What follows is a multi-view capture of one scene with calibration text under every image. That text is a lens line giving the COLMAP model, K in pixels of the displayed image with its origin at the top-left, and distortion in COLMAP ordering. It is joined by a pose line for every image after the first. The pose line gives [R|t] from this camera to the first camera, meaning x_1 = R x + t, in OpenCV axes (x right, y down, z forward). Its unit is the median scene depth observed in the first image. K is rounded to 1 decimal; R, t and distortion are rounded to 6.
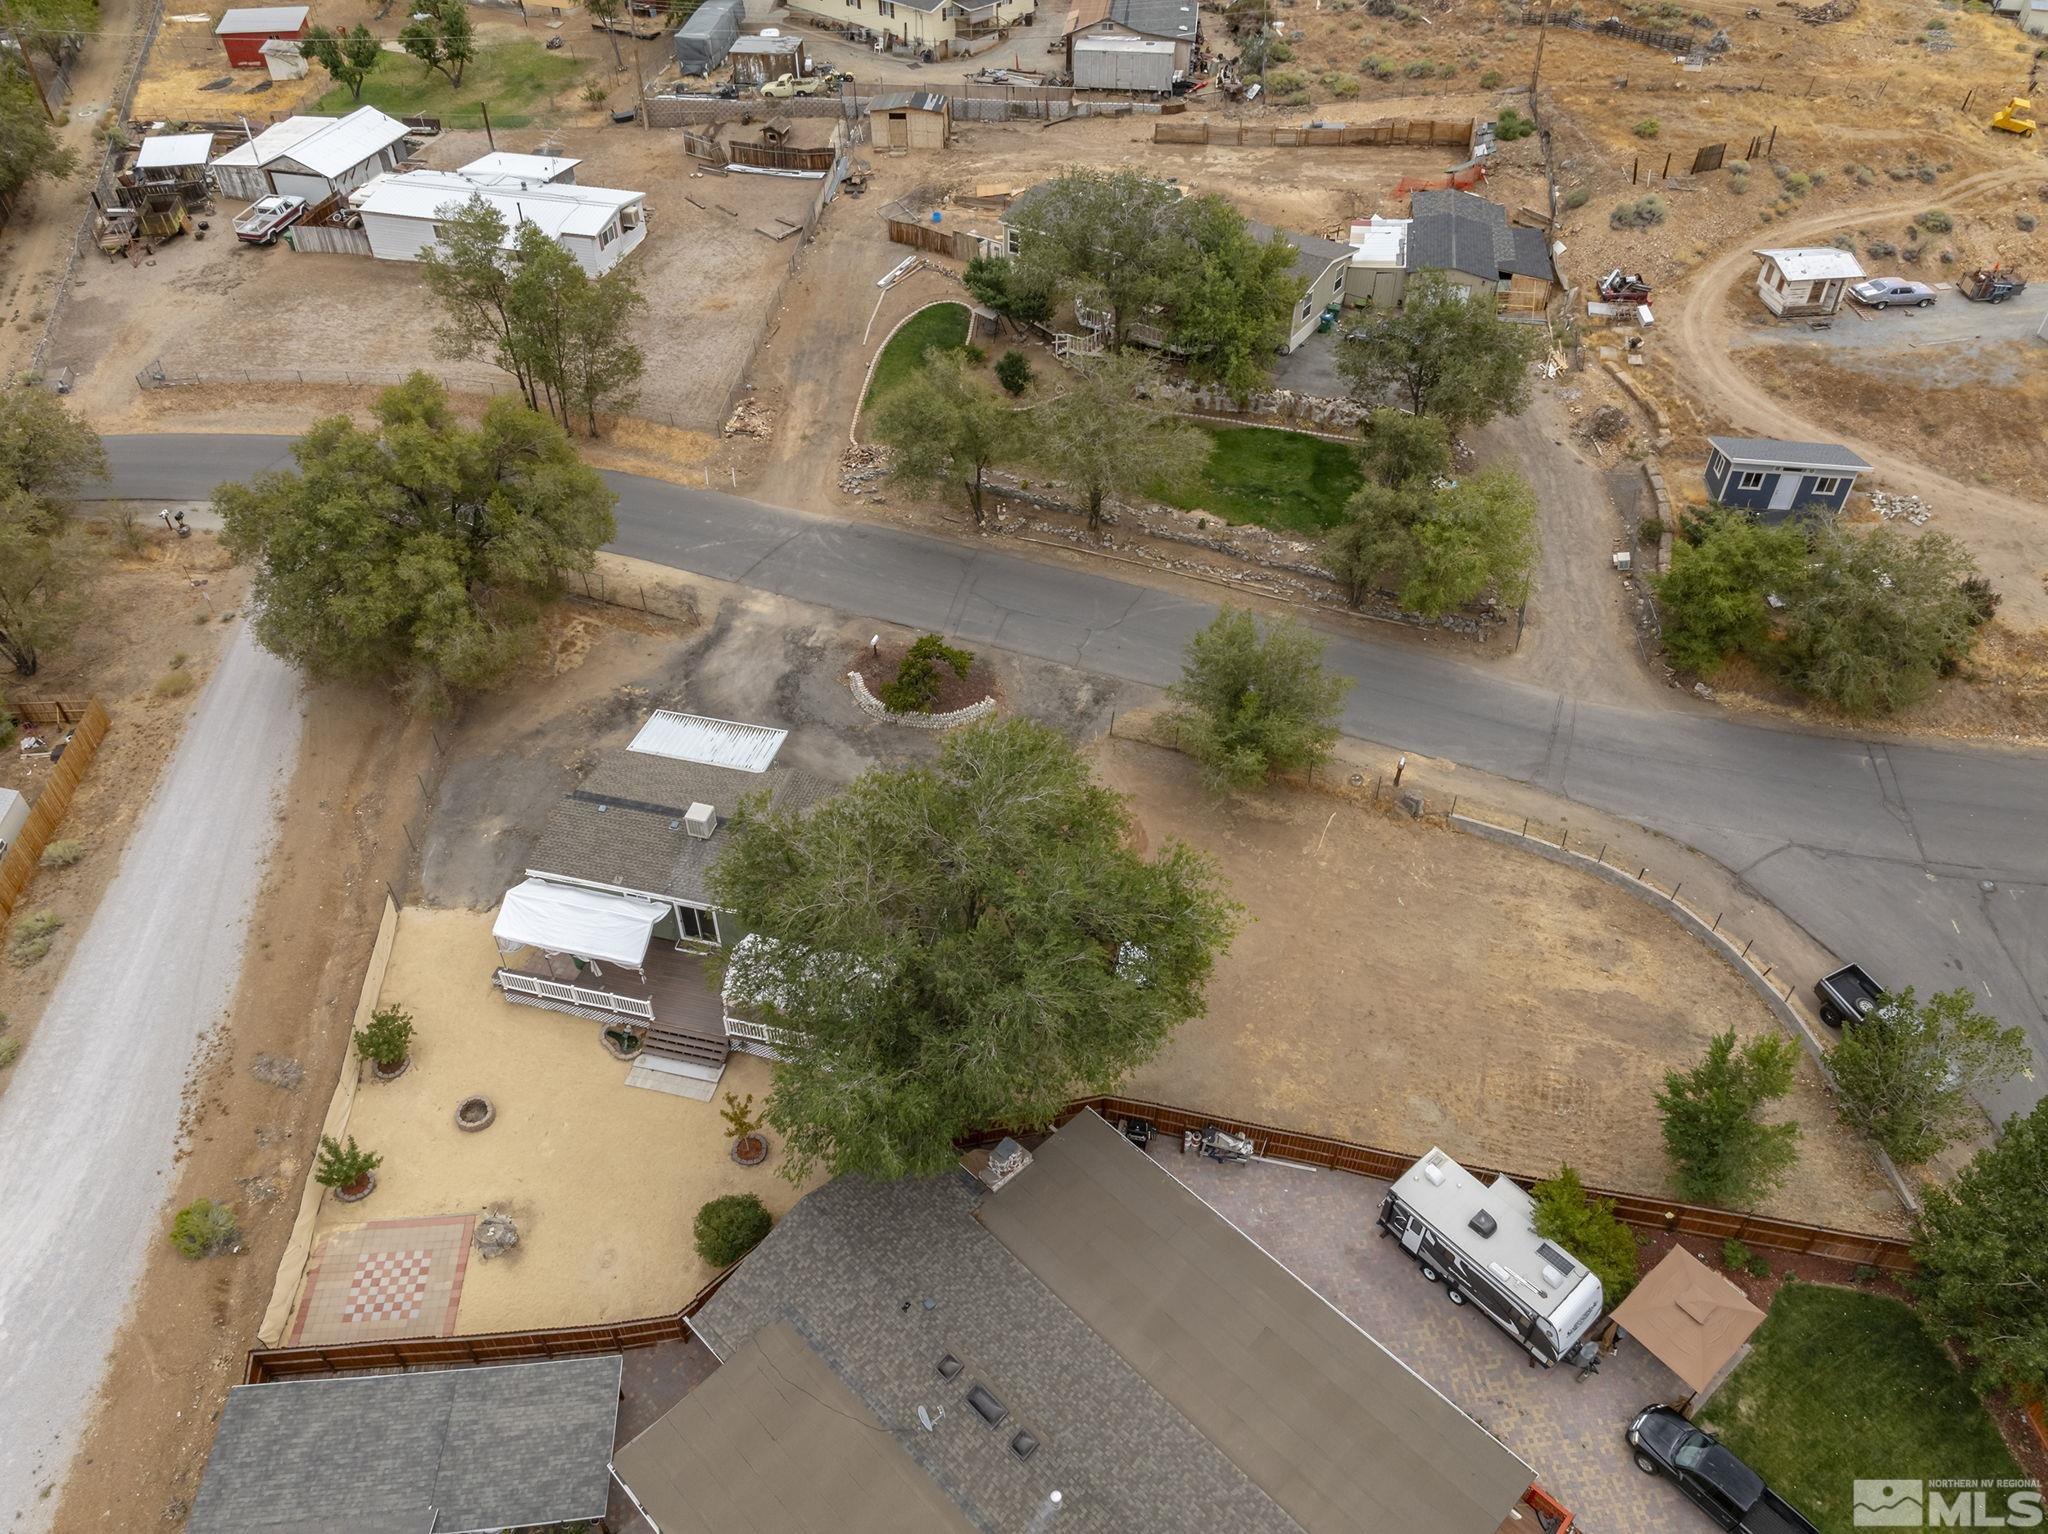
lens RADIAL K [[1450.1, 0, 1023.4], [0, 1450.1, 752.8], [0, 0, 1]] dist [-0.034605, 0.022213]
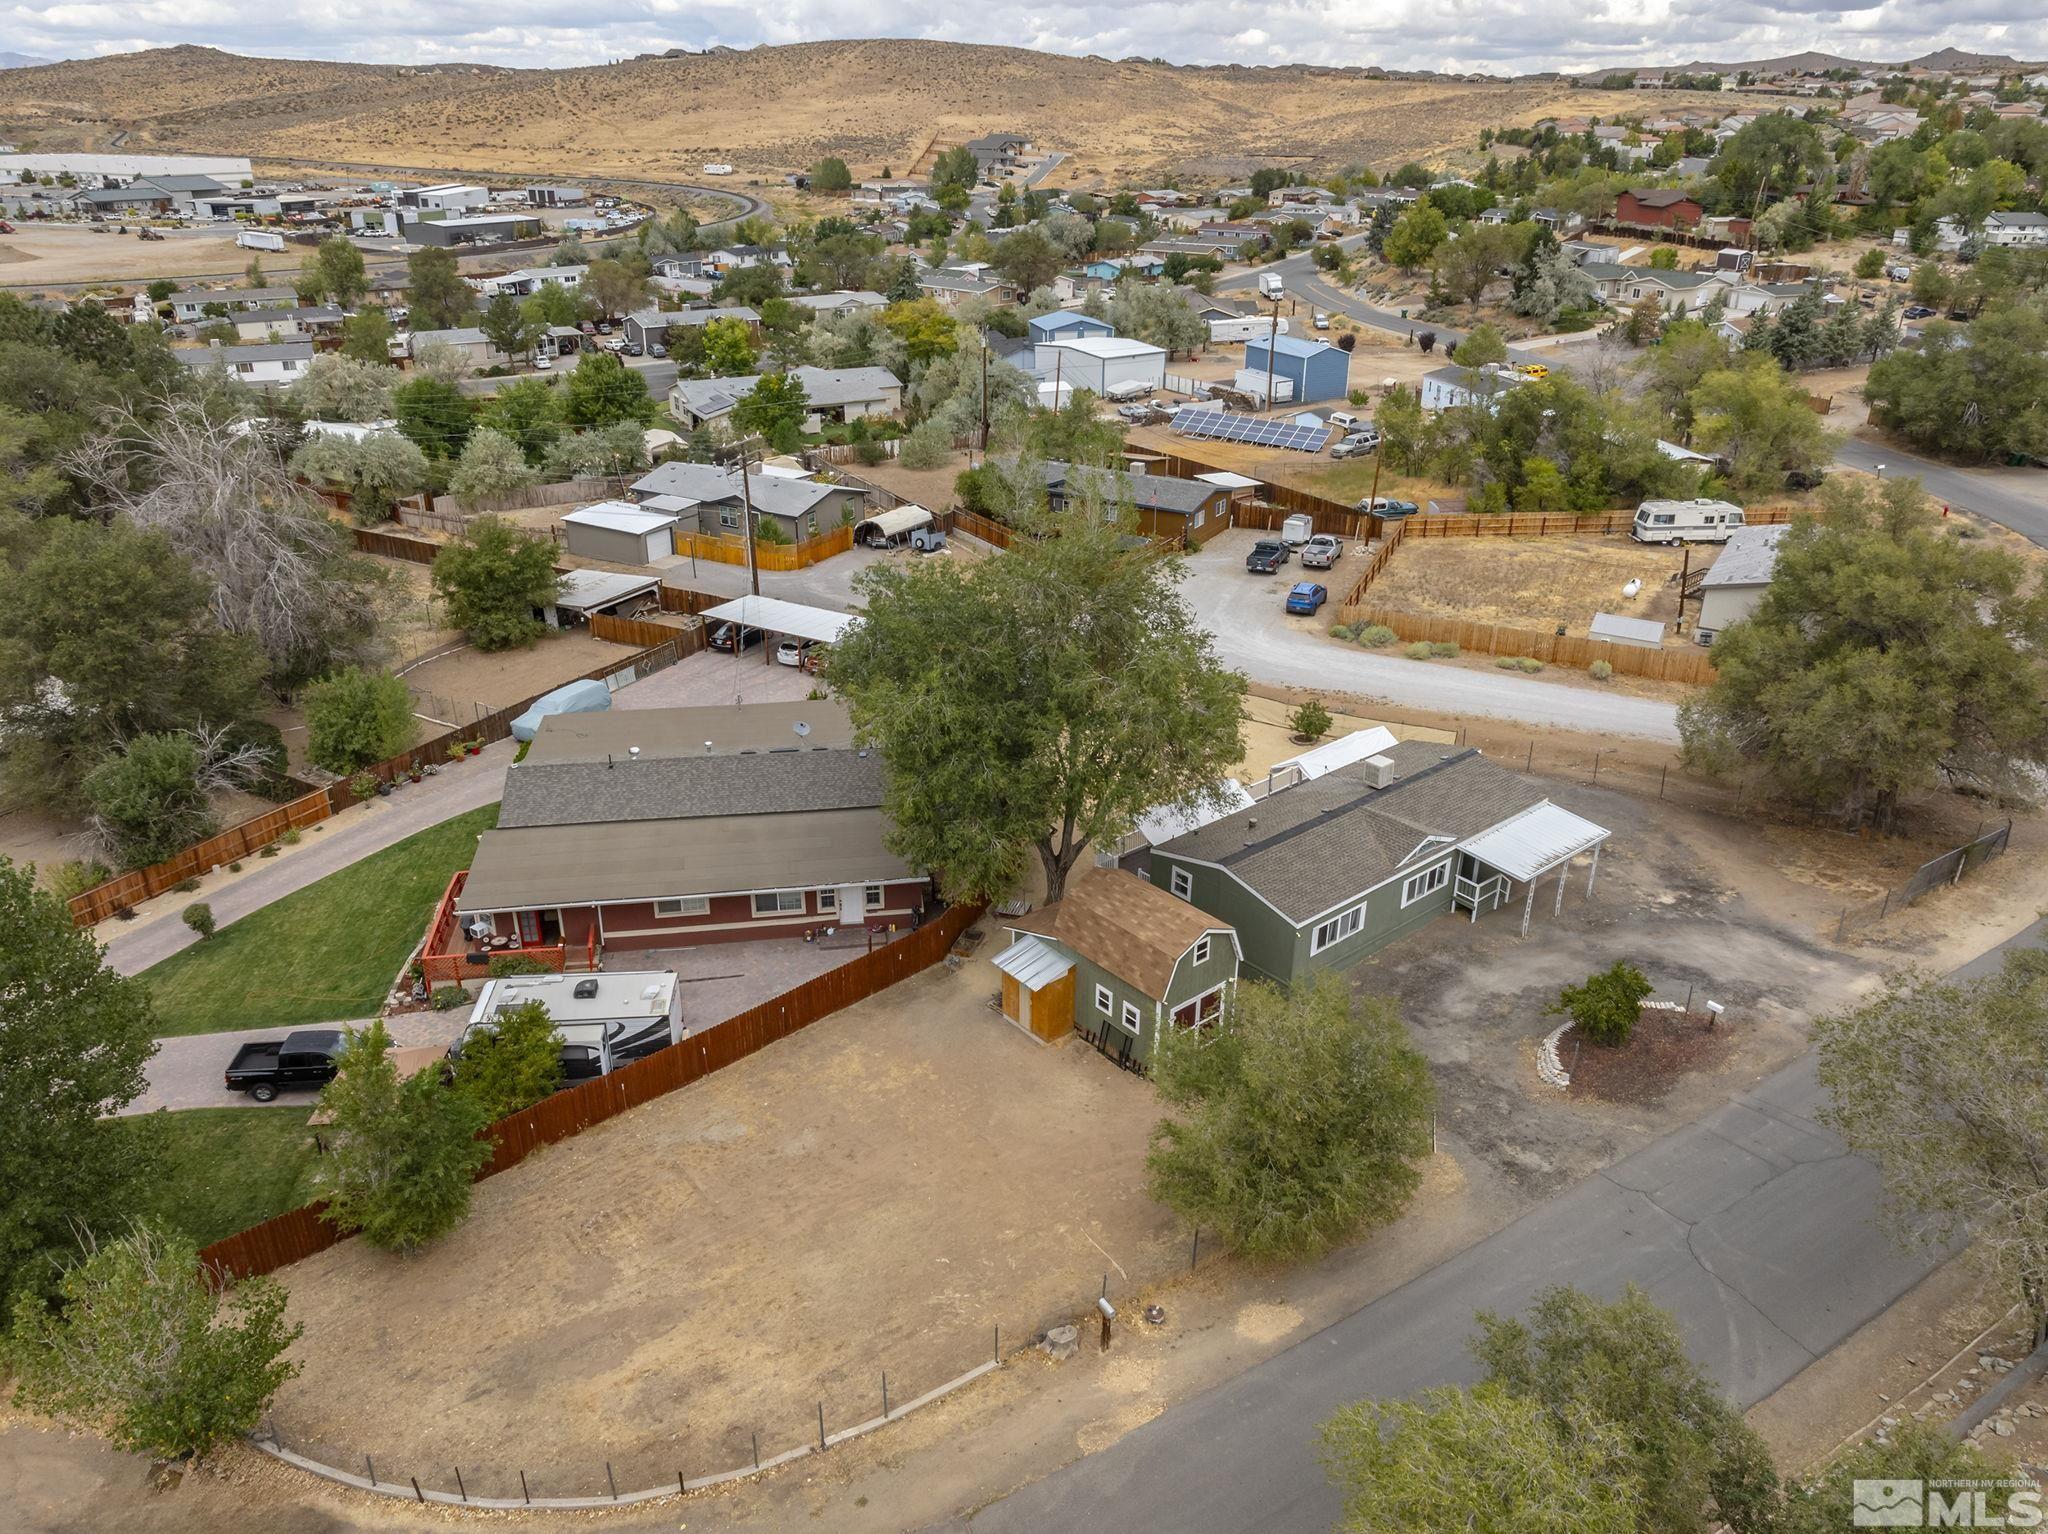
lens RADIAL K [[1450.1, 0, 1023.4], [0, 1450.1, 752.8], [0, 0, 1]] dist [-0.034605, 0.022213]
pose [[-0.588828, 0.325281, -0.739915, 0.761966], [-0.548782, 0.511192, 0.661453, -0.558672], [0.593397, 0.795534, -0.122496, 1.059150]]
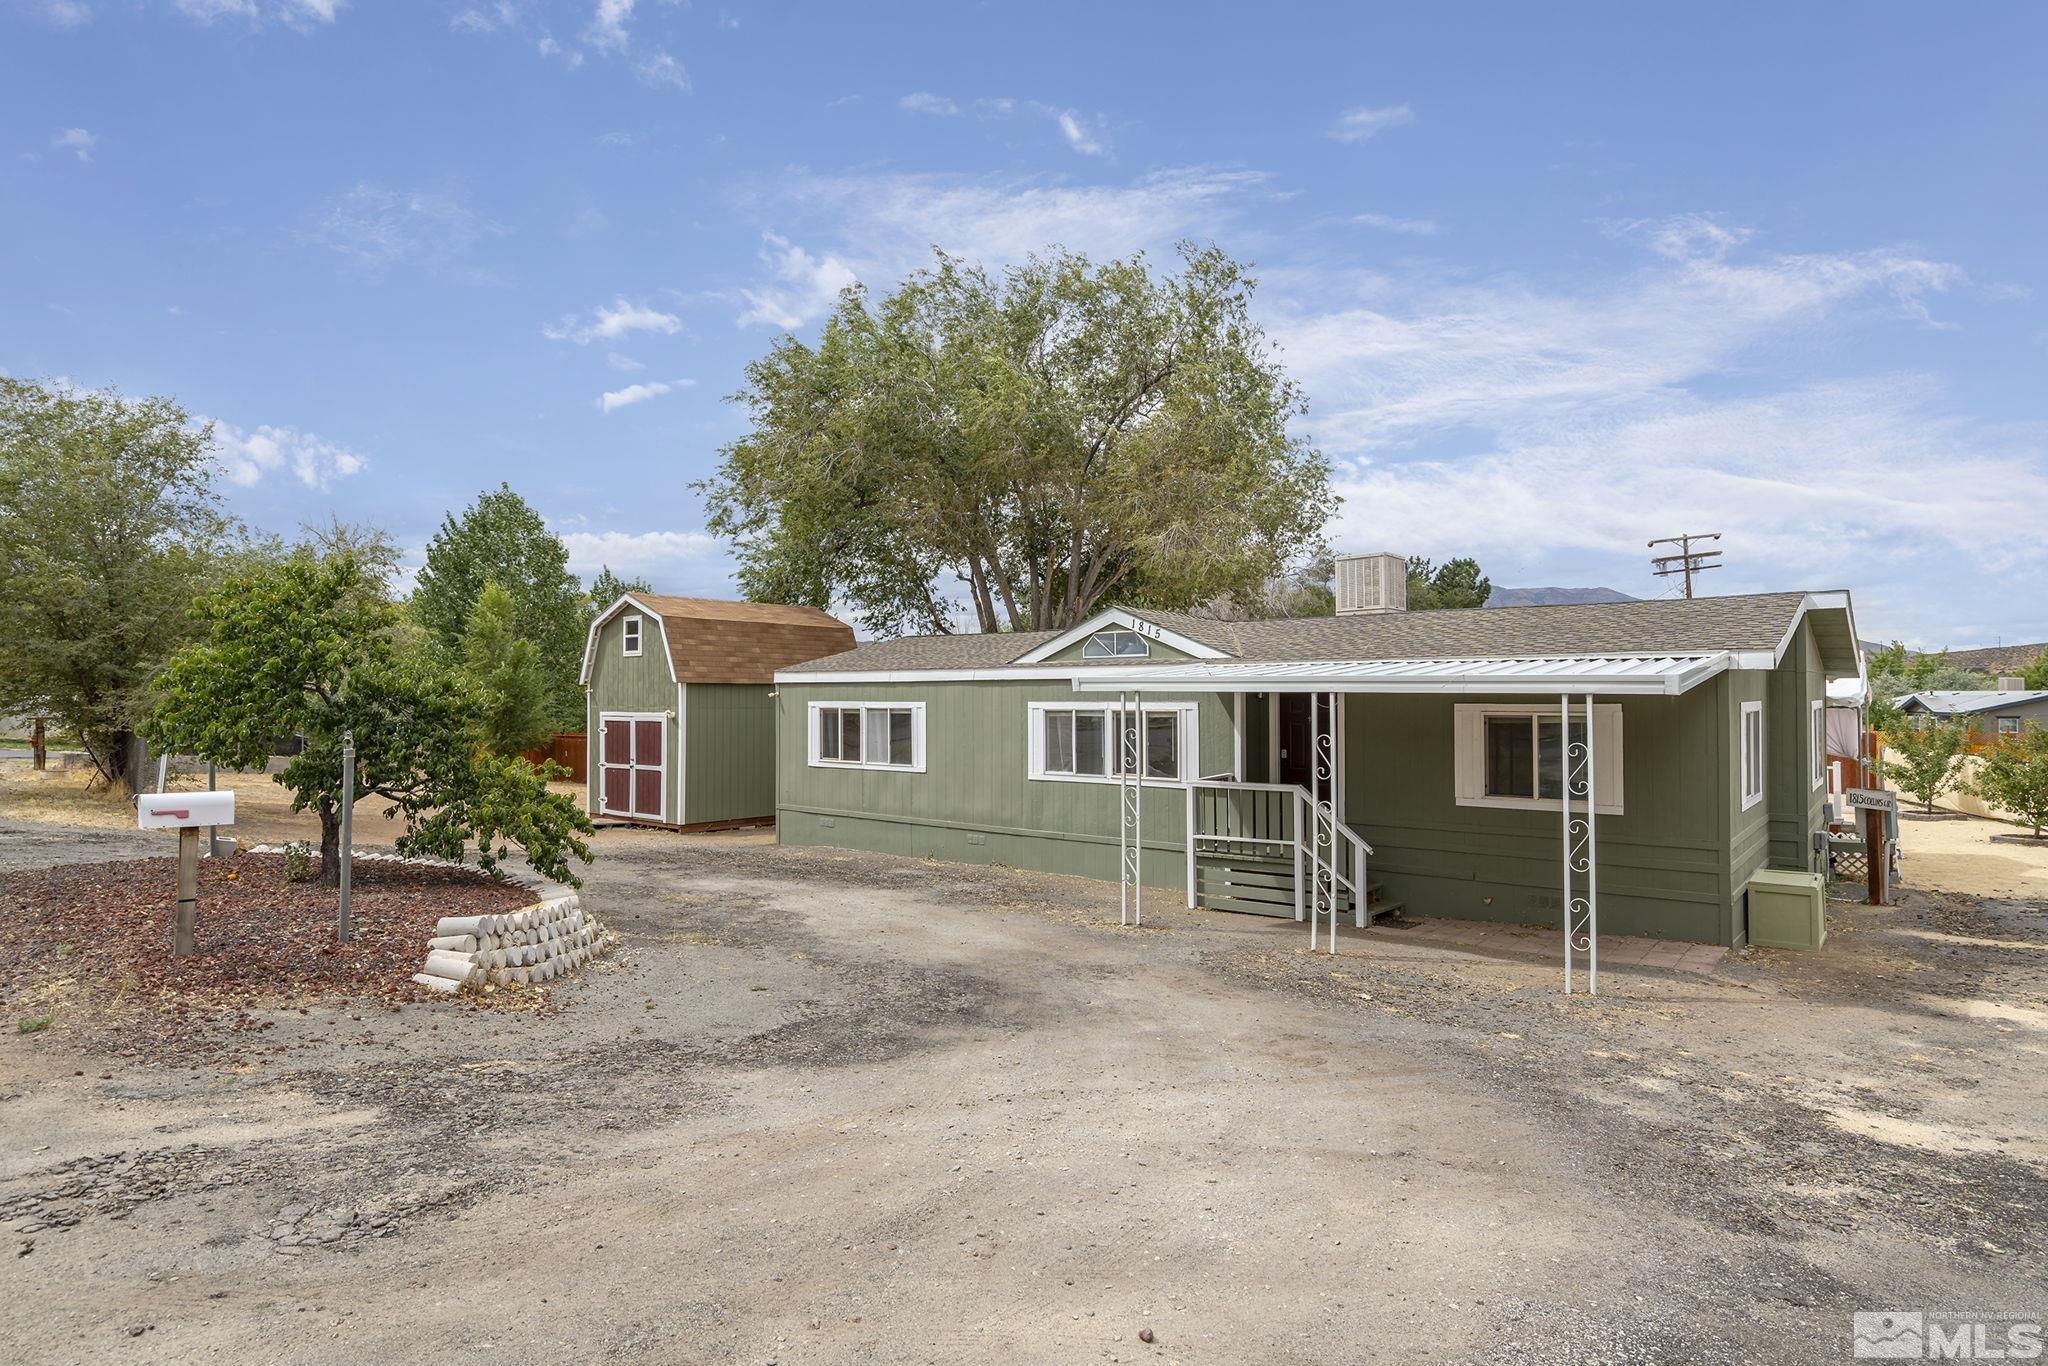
lens RADIAL K [[1101.5, 0, 1017.1], [0, 1101.5, 679.6], [0, 0, 1]] dist [0.000952, 0.000554]
pose [[-0.899760, 0.005325, 0.436353, -0.296136], [0.292768, 0.748865, 0.594549, -0.170221], [-0.323604, 0.662701, -0.675357, 1.392602]]
